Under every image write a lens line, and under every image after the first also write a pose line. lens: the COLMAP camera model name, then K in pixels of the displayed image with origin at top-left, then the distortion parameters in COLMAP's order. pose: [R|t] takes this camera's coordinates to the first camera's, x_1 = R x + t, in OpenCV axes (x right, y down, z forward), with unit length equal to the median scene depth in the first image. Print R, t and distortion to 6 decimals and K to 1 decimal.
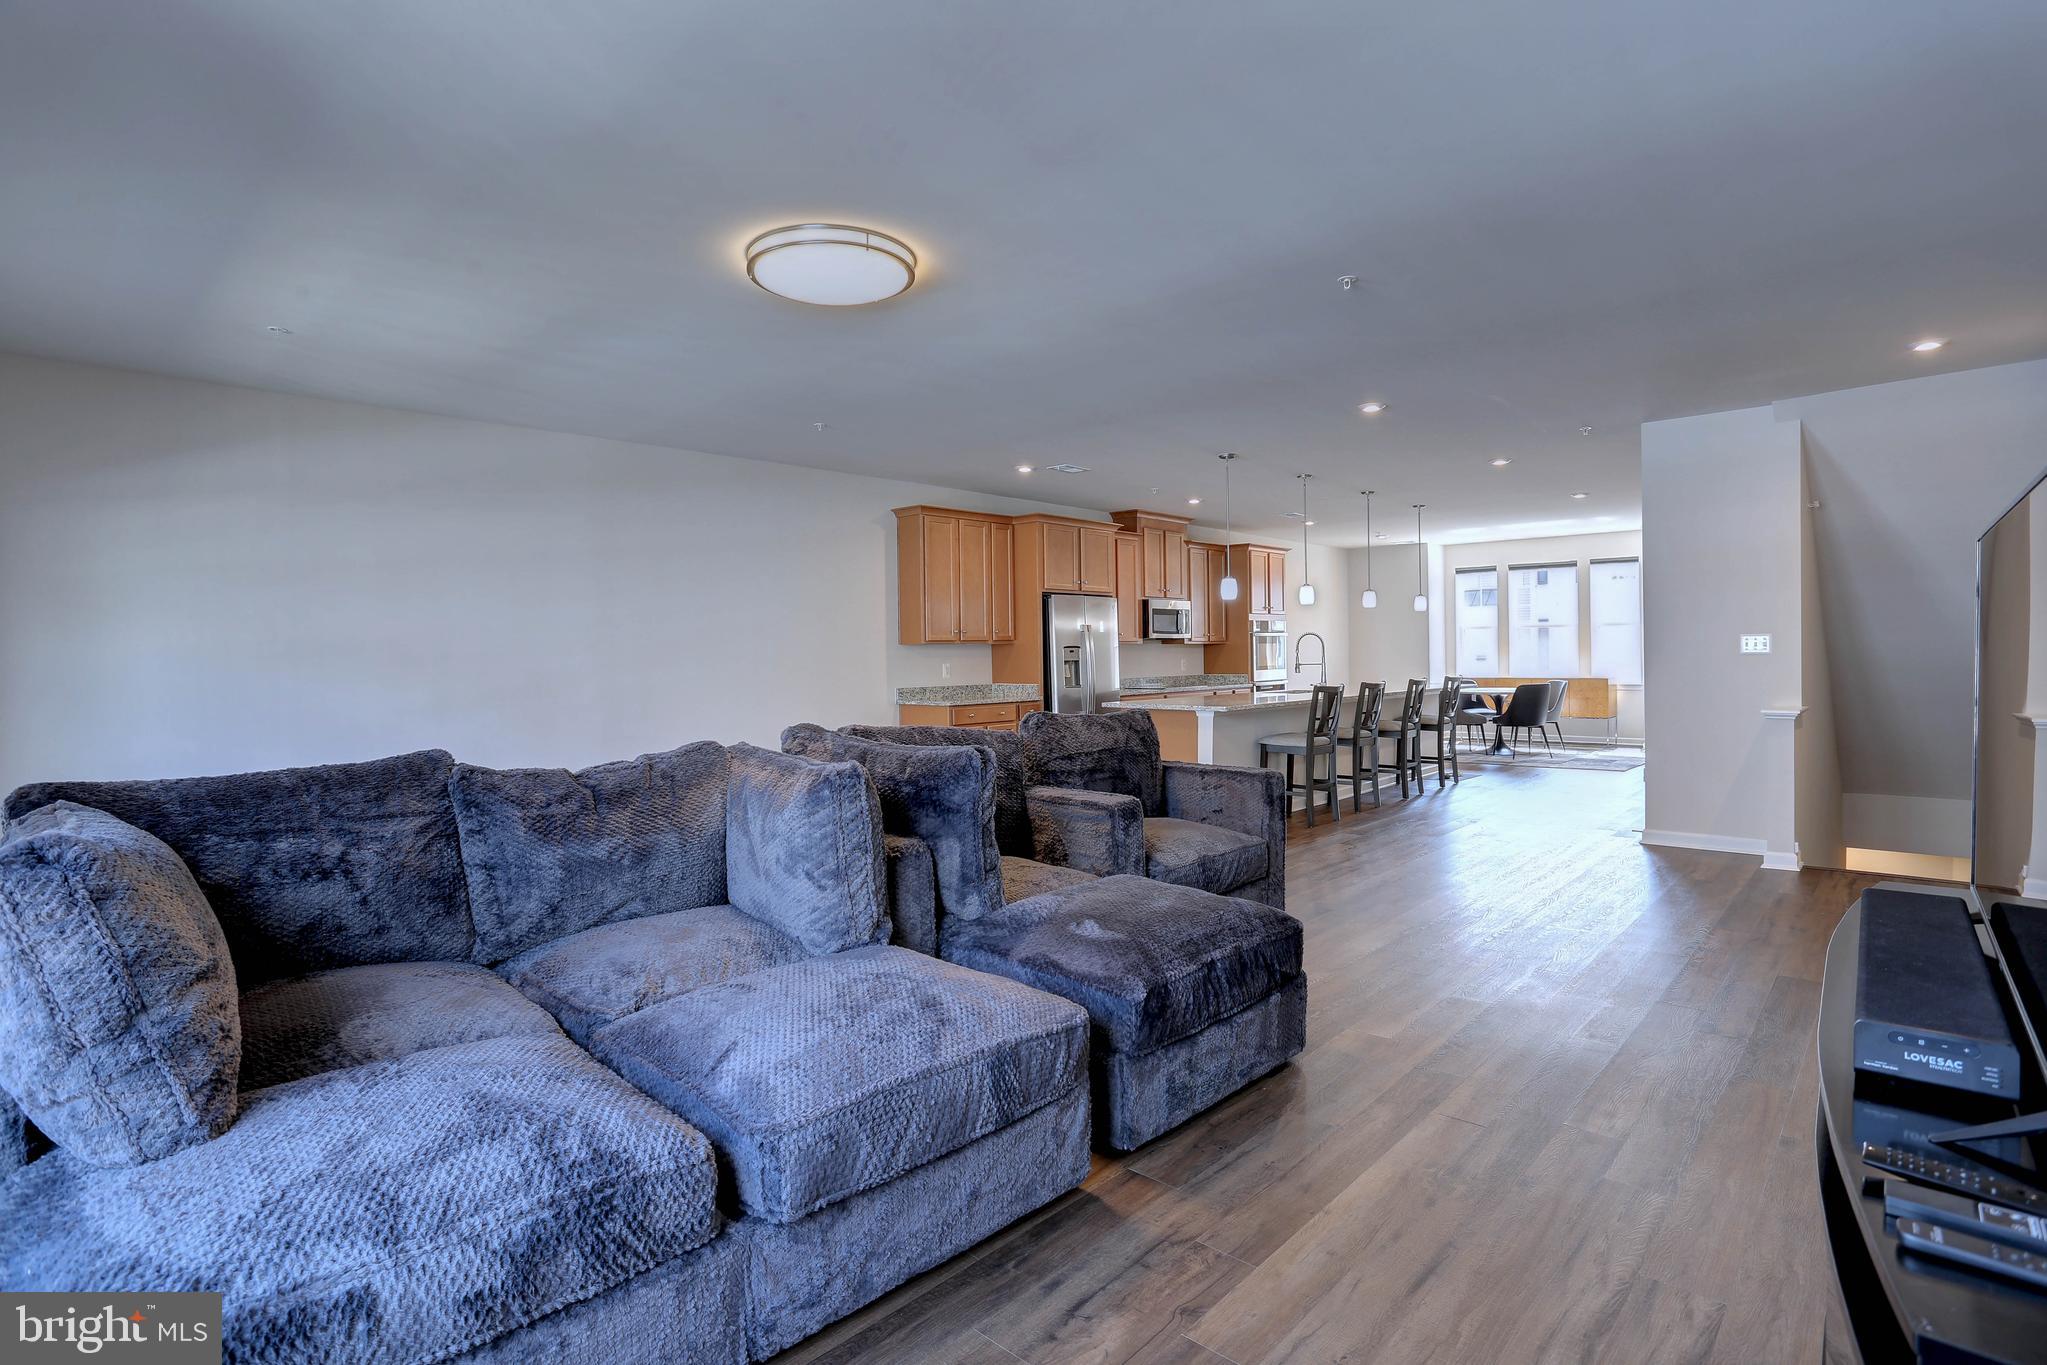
lens RADIAL K [[999.1, 0, 1023.8], [0, 999.1, 661.3], [0, 0, 1]] dist [-0.076419, 0.029649]
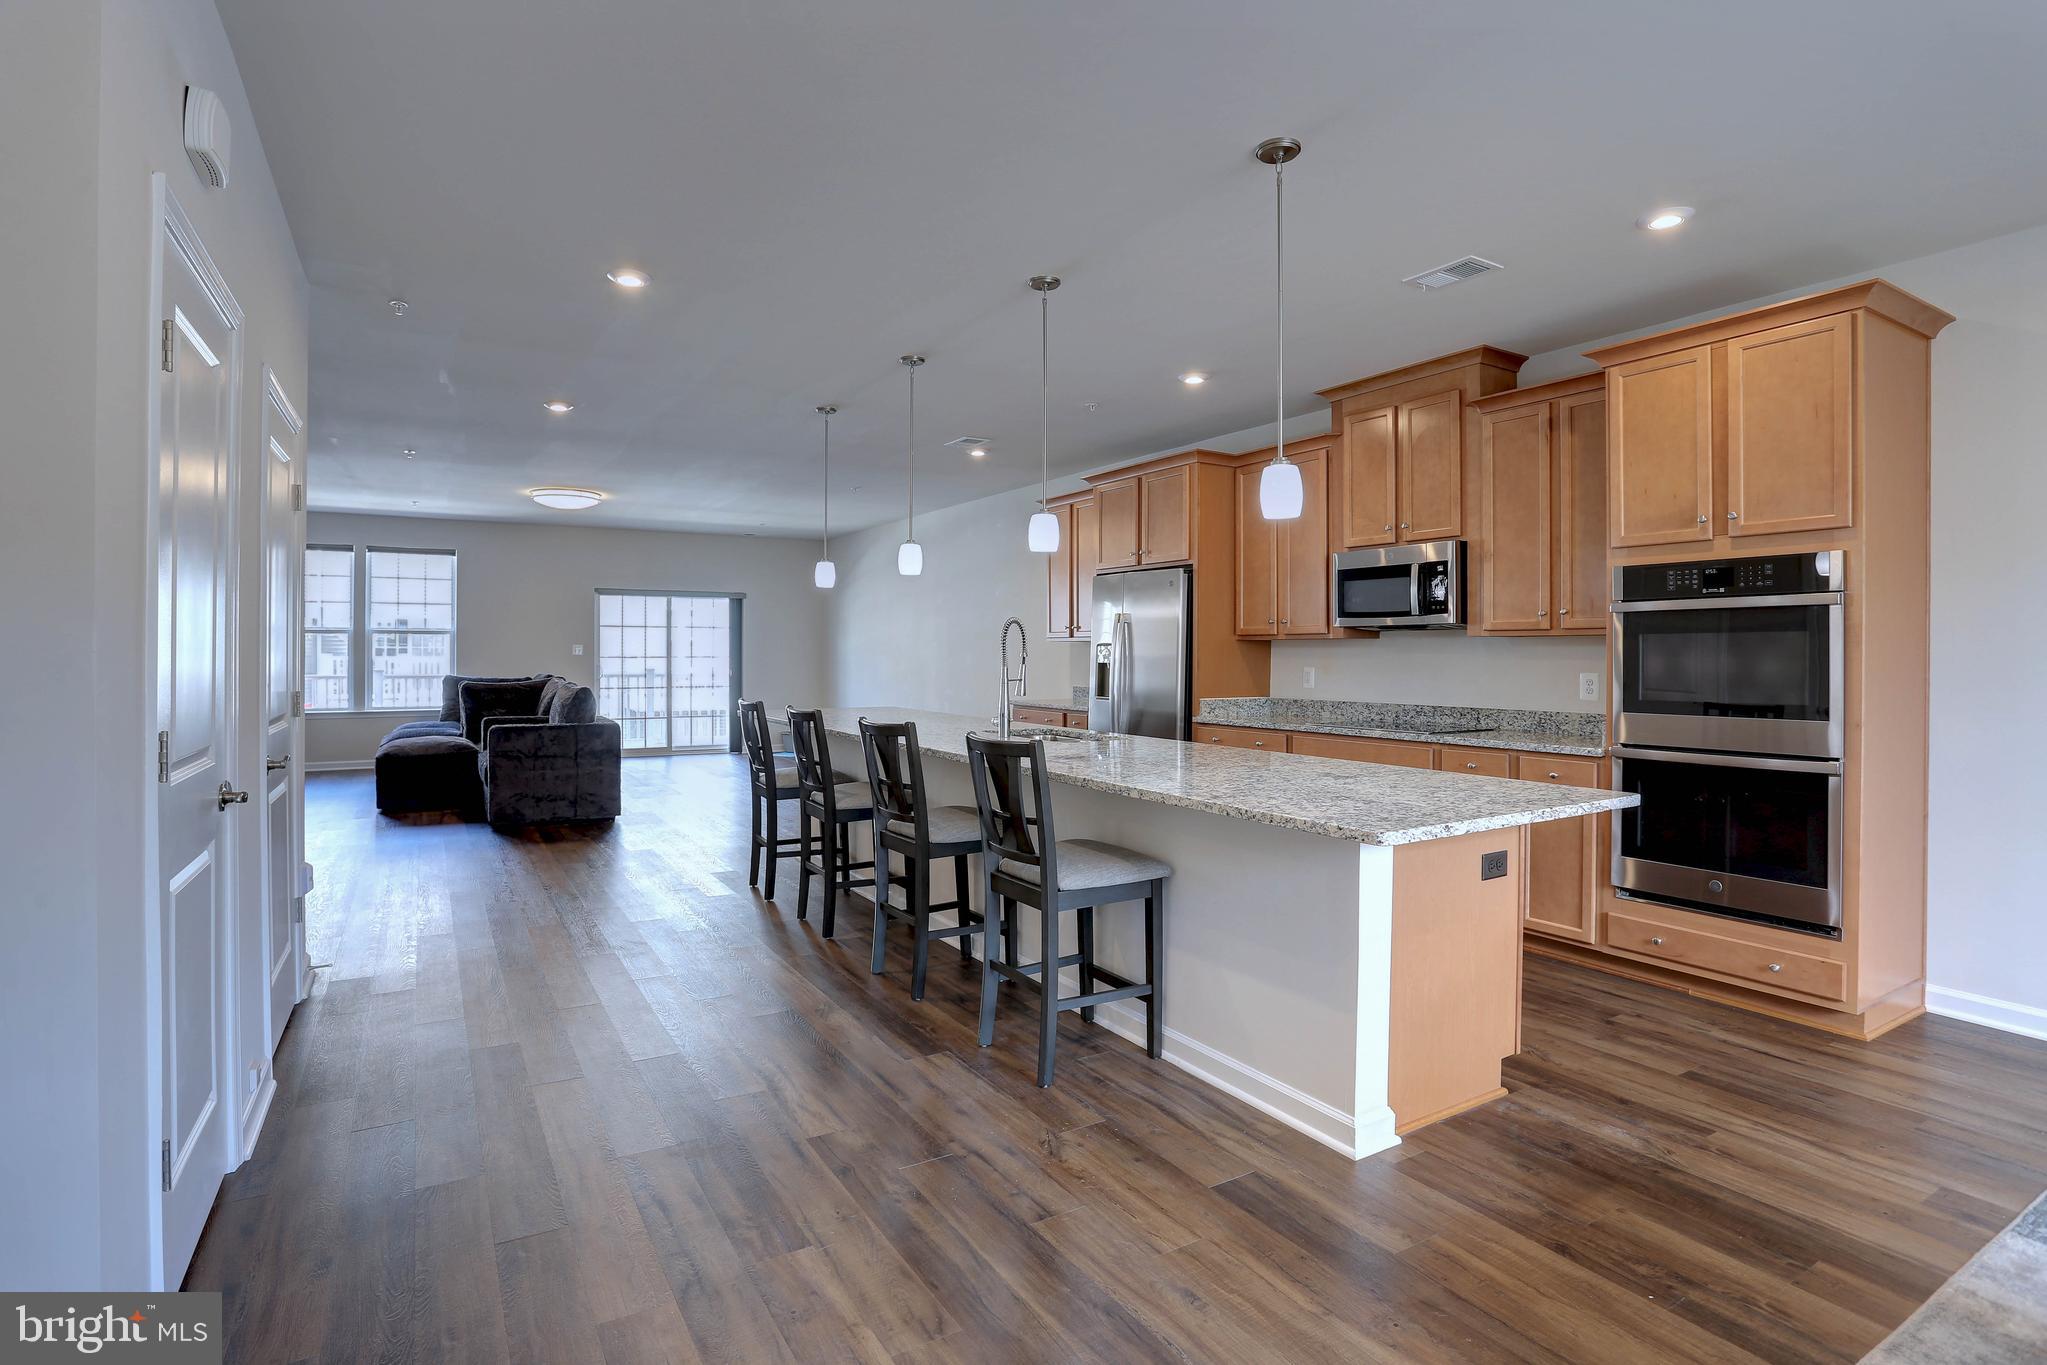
lens RADIAL K [[1013.7, 0, 1006.1], [0, 1013.7, 658.4], [0, 0, 1]] dist [-0.066553, 0.030995]
pose [[-0.280259, 0.018356, -0.959749, 0.633531], [-0.002109, 0.999803, 0.019738, -0.015309], [0.959922, 0.007556, -0.280165, 0.909409]]
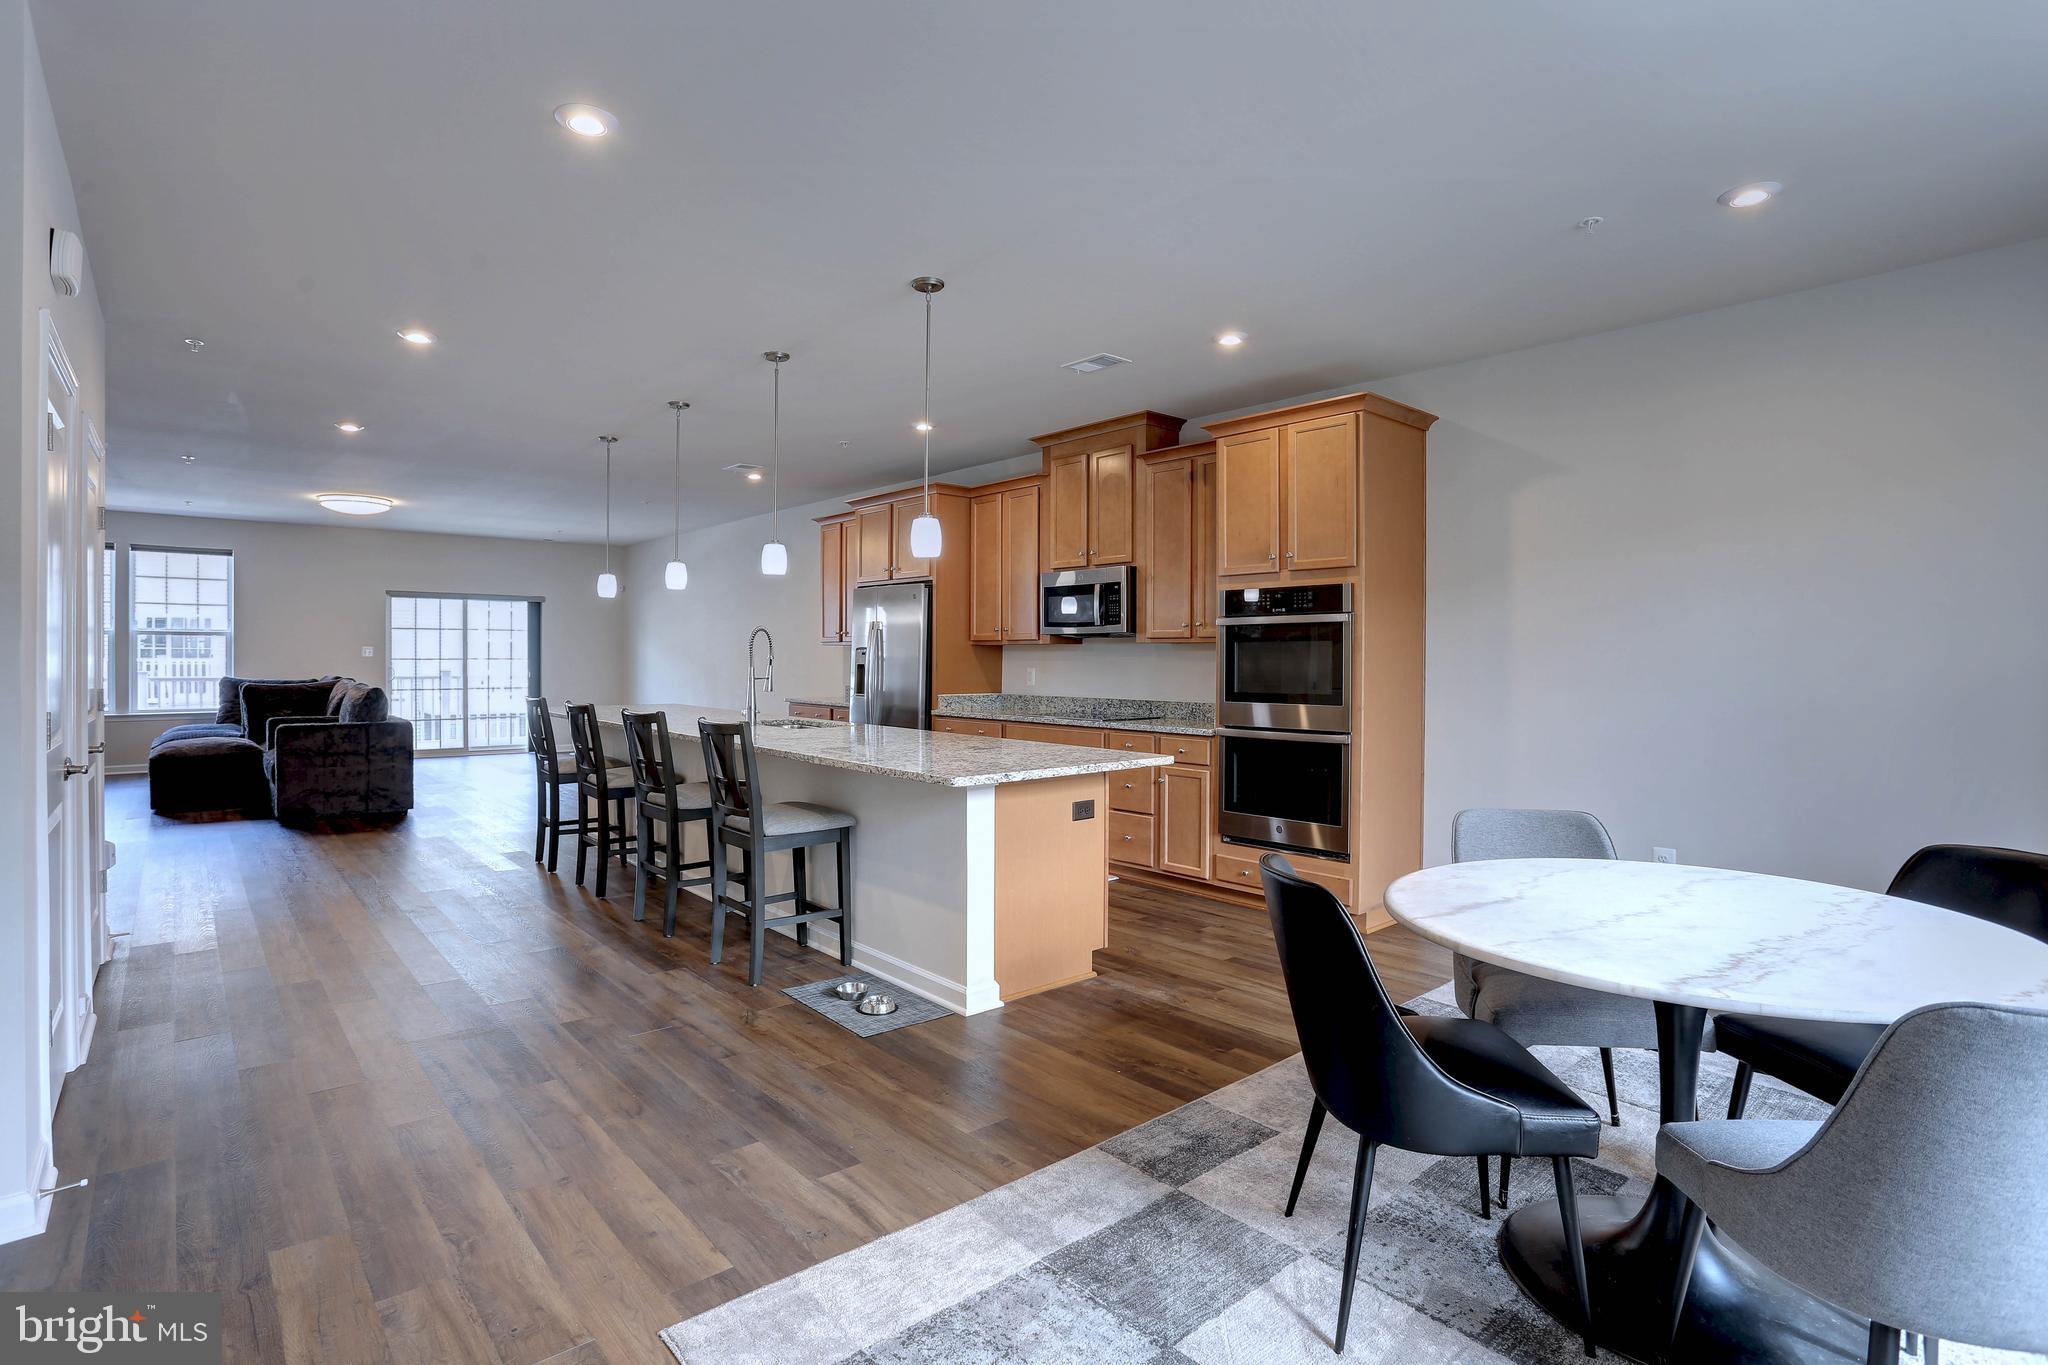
lens RADIAL K [[1014.7, 0, 1005.2], [0, 1014.7, 665.7], [0, 0, 1]] dist [-0.064839, 0.036460]
pose [[-0.115336, 0.023615, -0.993046, 0.714903], [-0.005699, 0.999685, 0.024435, -0.017330], [0.993310, 0.008478, -0.115166, 0.973097]]
